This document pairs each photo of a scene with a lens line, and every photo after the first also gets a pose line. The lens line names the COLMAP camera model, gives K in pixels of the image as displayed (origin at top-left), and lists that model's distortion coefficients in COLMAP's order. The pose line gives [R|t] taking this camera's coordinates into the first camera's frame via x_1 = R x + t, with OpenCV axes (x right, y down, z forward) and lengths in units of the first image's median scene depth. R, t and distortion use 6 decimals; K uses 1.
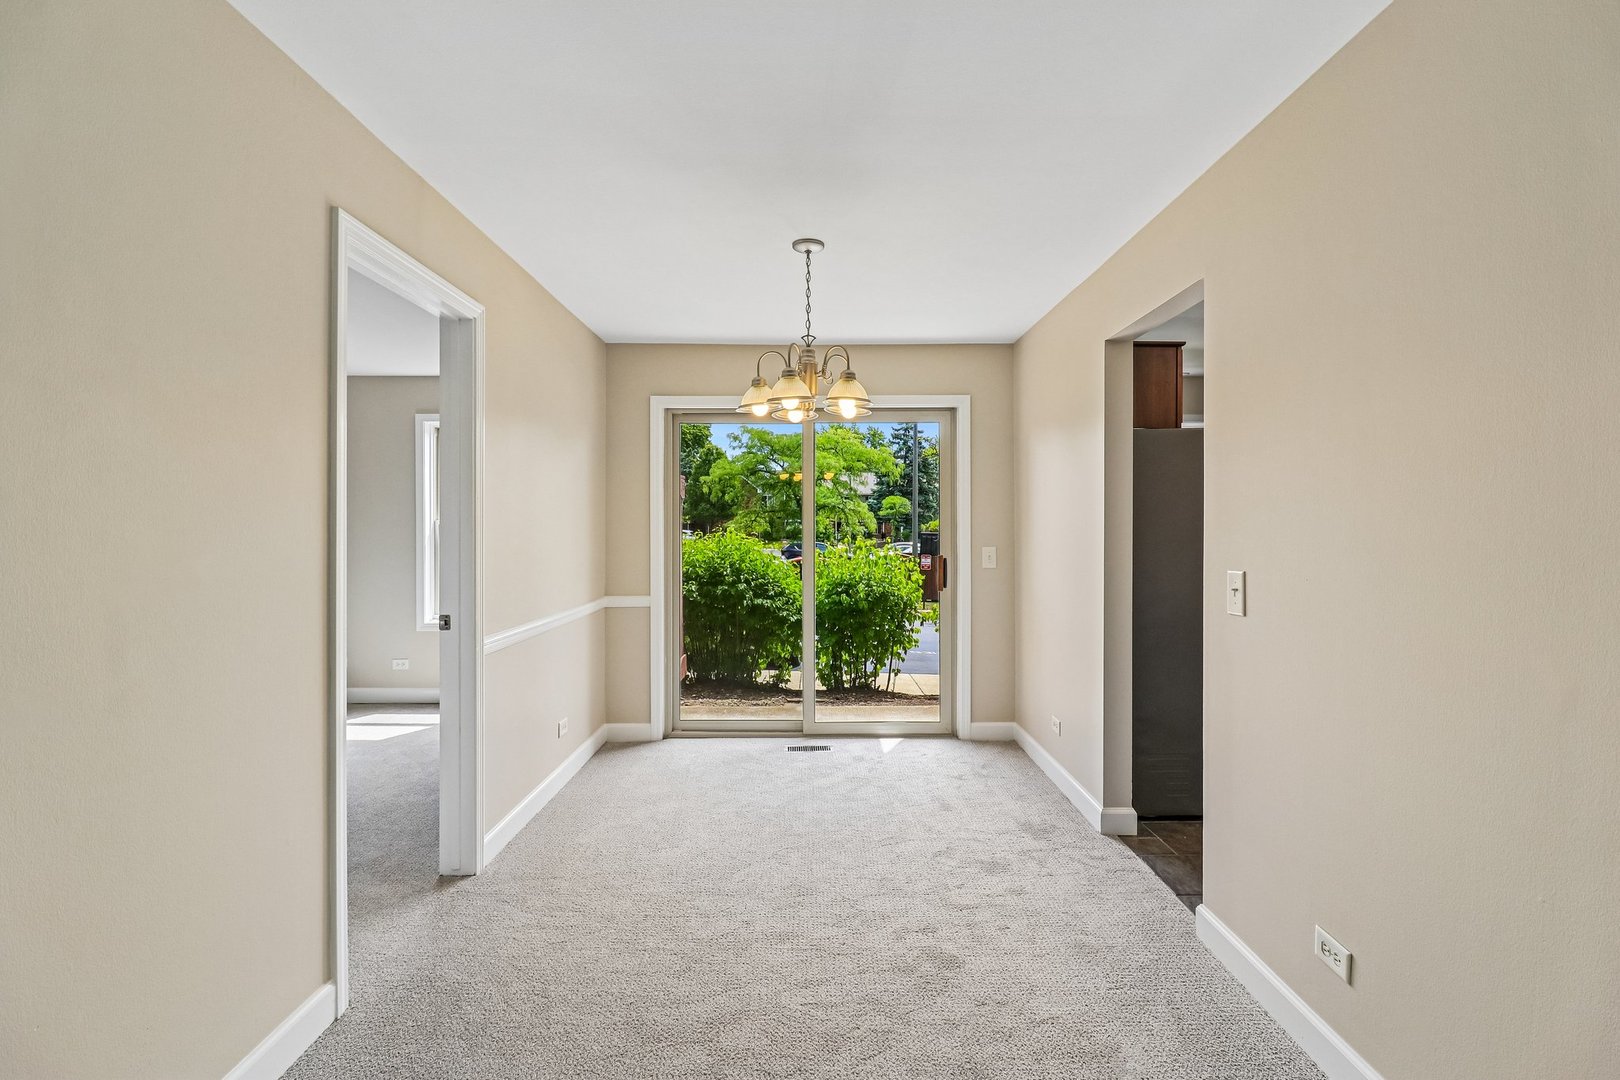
lens RADIAL K [[751.0, 0, 808.3], [0, 751.0, 525.1], [0, 0, 1]] dist [0.002405, -0.015065]
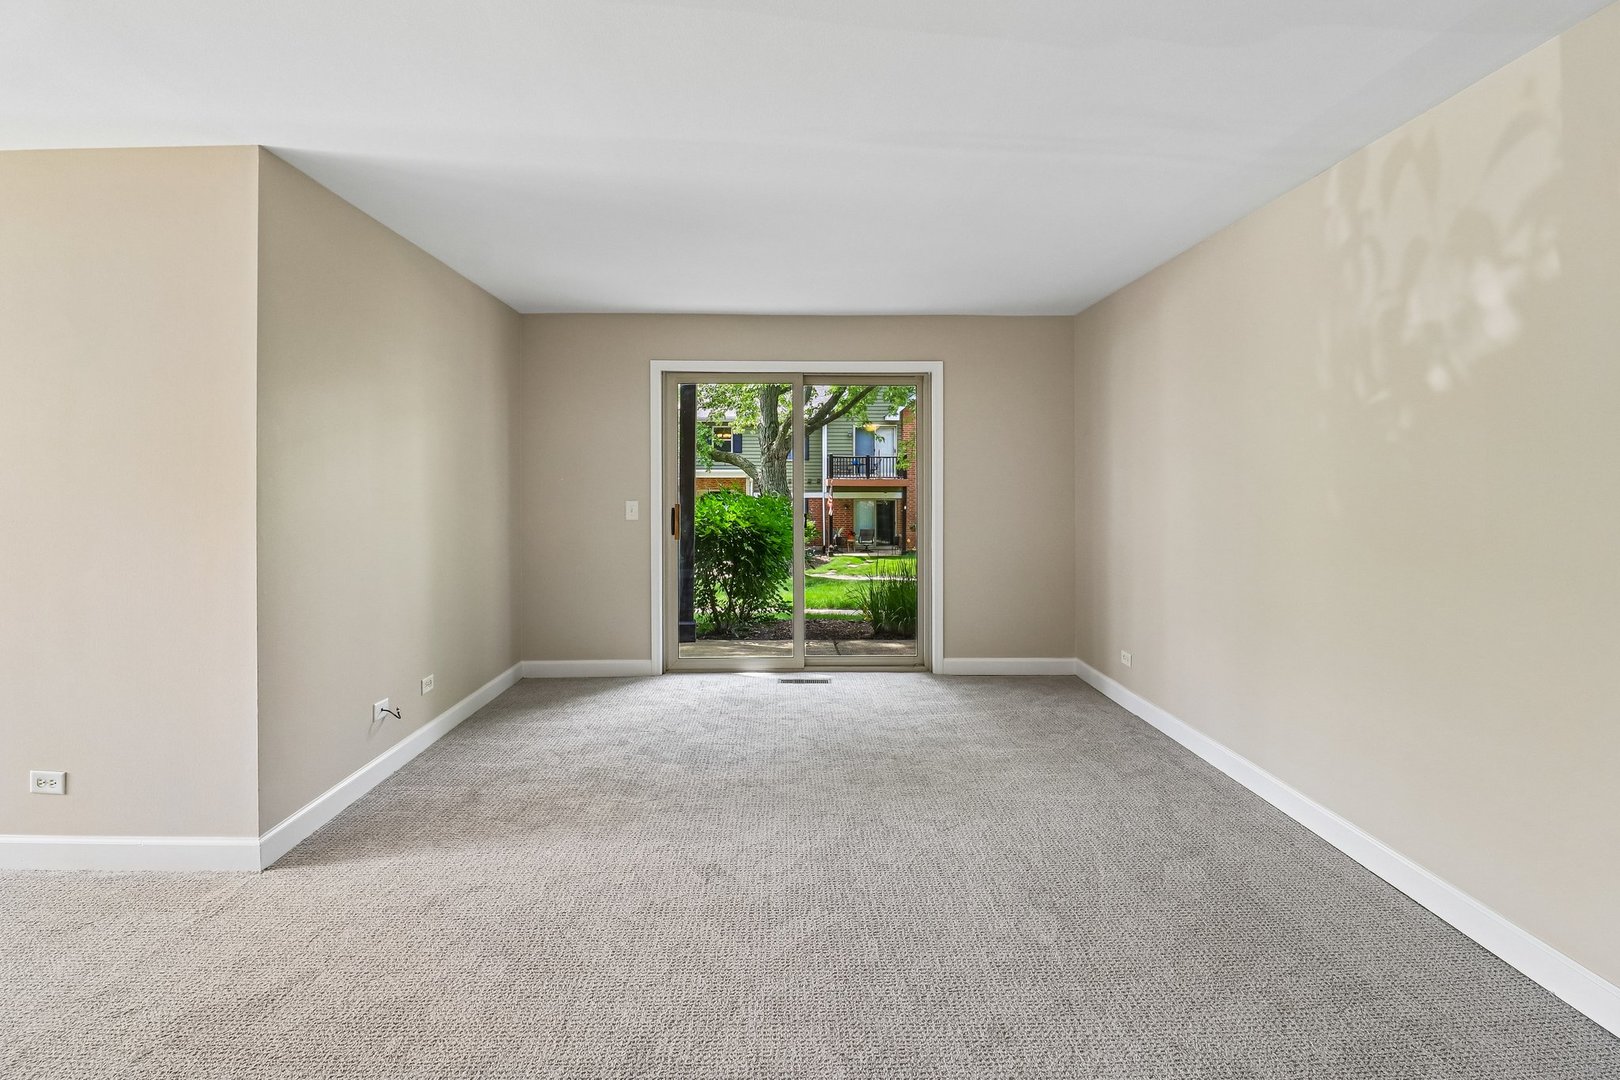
lens RADIAL K [[786.2, 0, 802.1], [0, 786.2, 485.0], [0, 0, 1]] dist [0.009404, -0.017736]
pose [[-0.015868, -0.003339, 0.999869, -0.328224], [-0.000701, 0.999994, 0.003329, 0.002410], [-0.999874, -0.000648, -0.015870, -0.168337]]
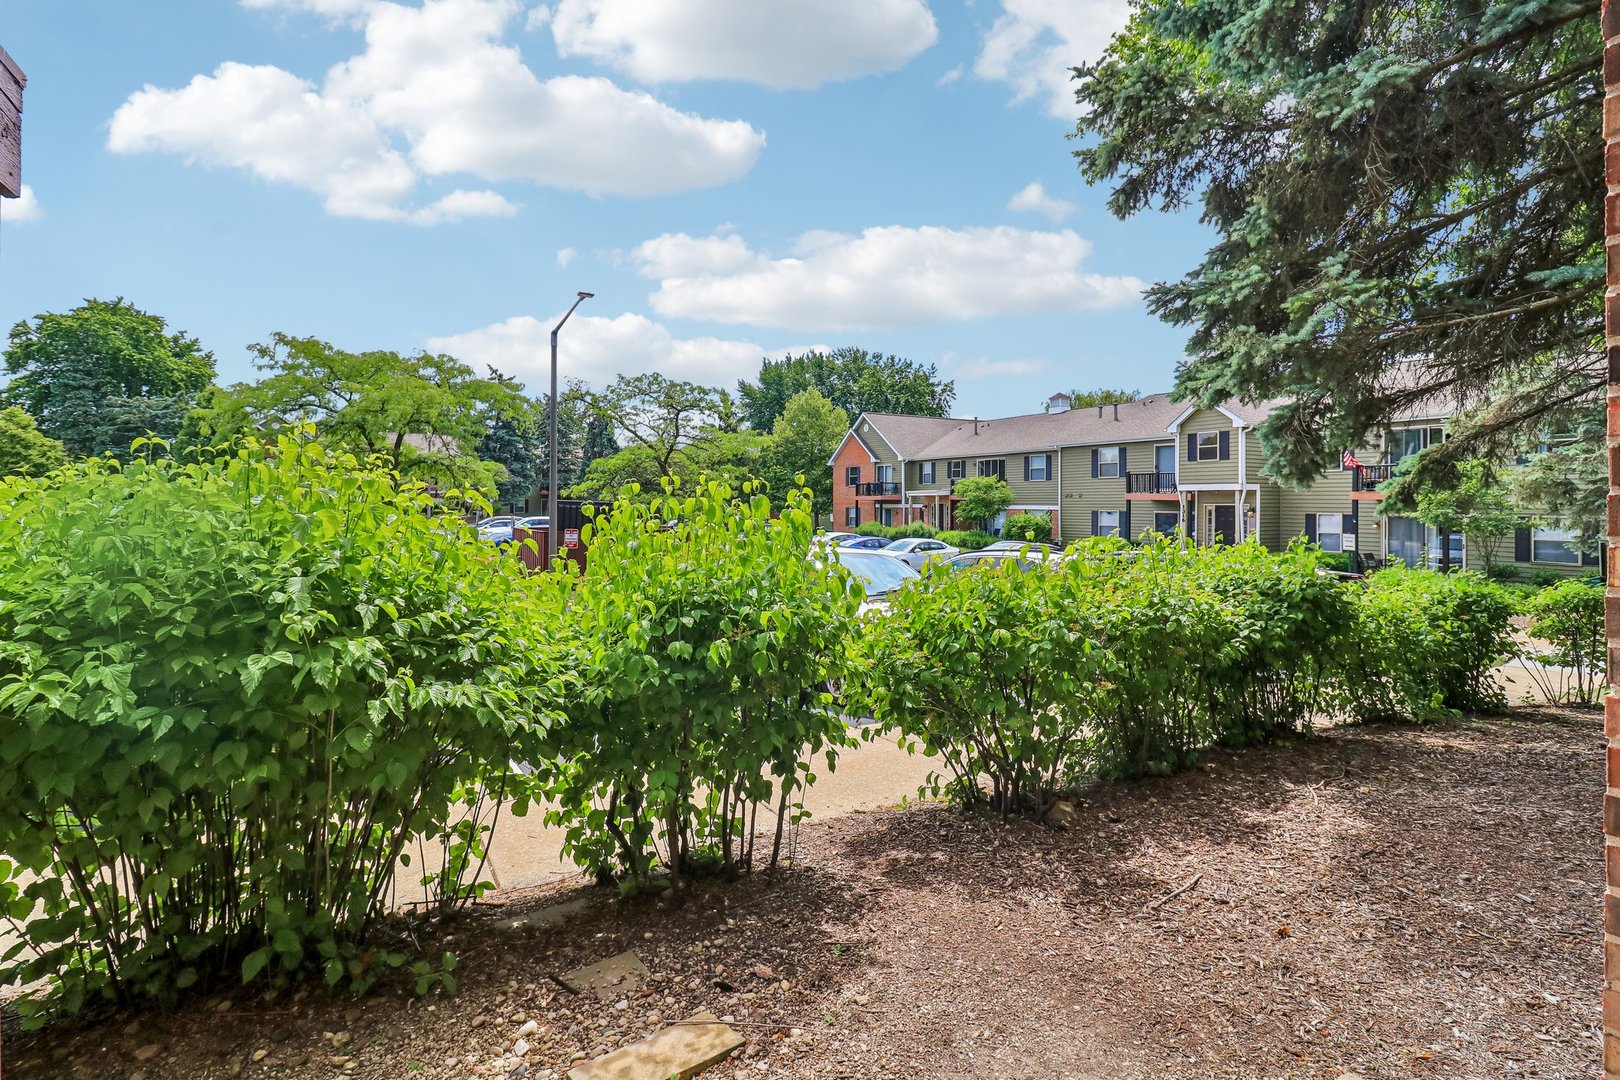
lens RADIAL K [[772.7, 0, 812.1], [0, 772.7, 496.9], [0, 0, 1]] dist [0.000859, -0.017326]
pose [[0.862556, -0.001923, 0.505959, -0.159221], [0.003496, 0.999992, -0.002159, 0.058811], [-0.505950, 0.003631, 0.862555, 1.266054]]
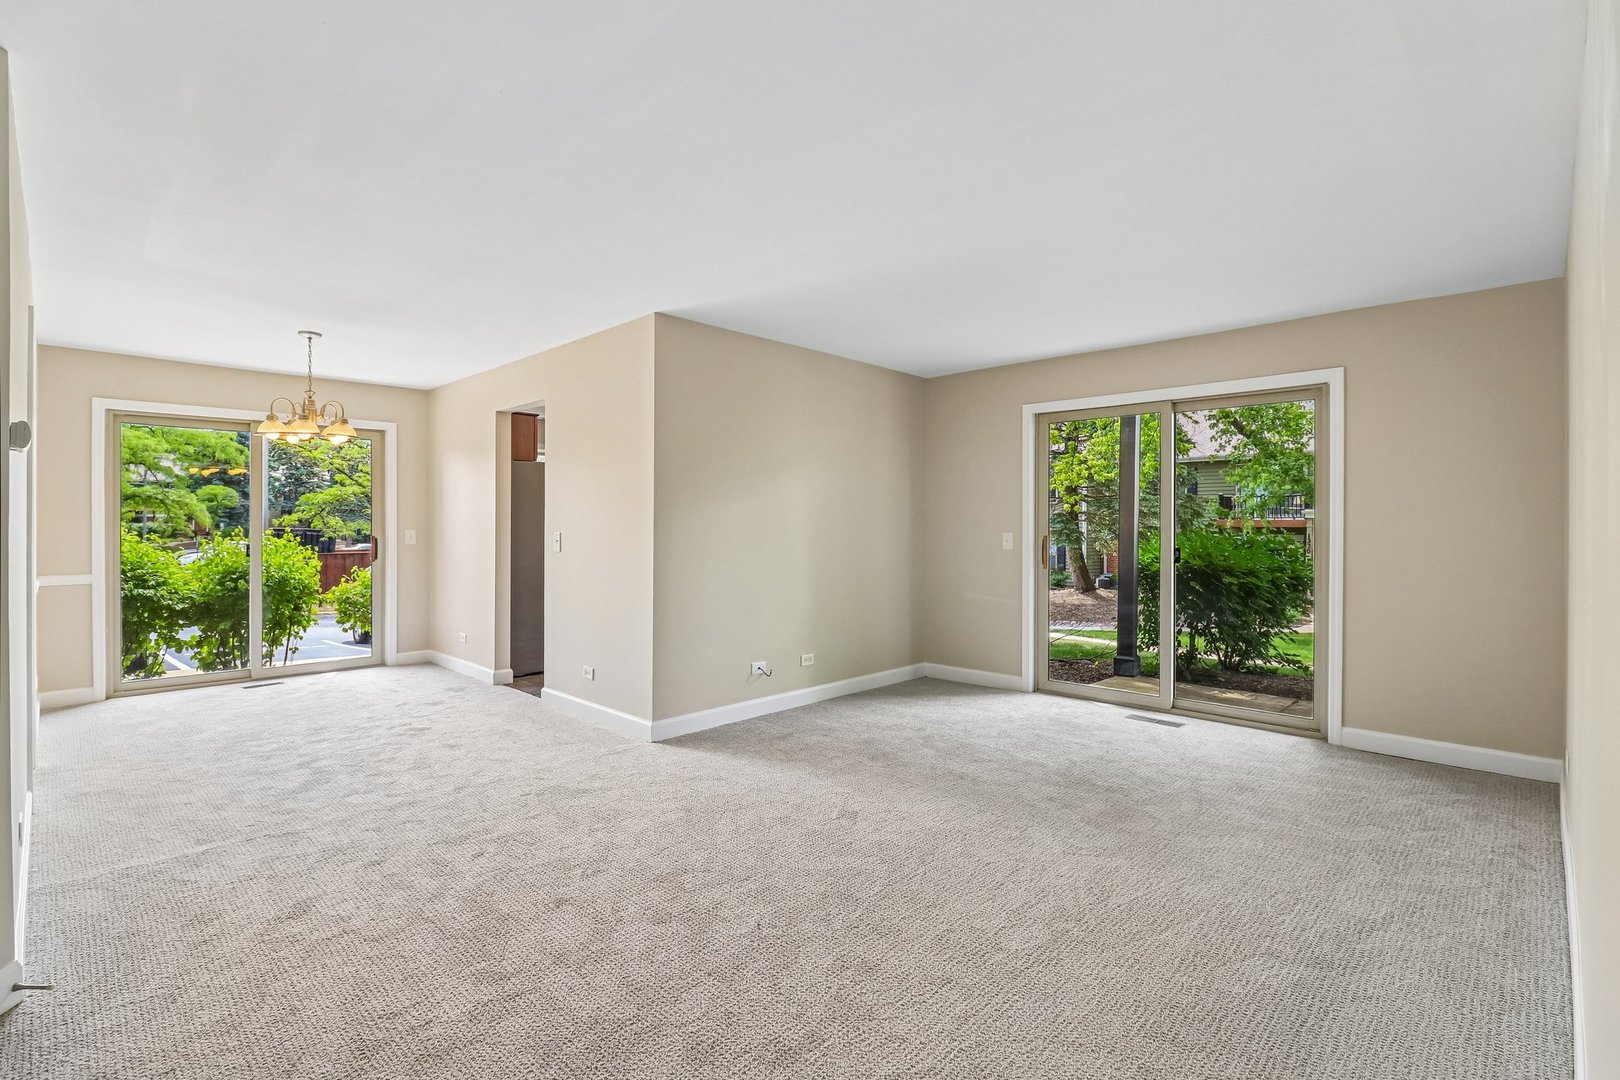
lens RADIAL K [[751.0, 0, 808.3], [0, 751.0, 525.1], [0, 0, 1]] dist [0.002405, -0.015065]
pose [[0.699209, -0.000554, 0.714917, -0.275956], [-0.002272, 0.999993, 0.002997, 0.015461], [-0.714914, -0.003720, 0.699203, -0.596391]]
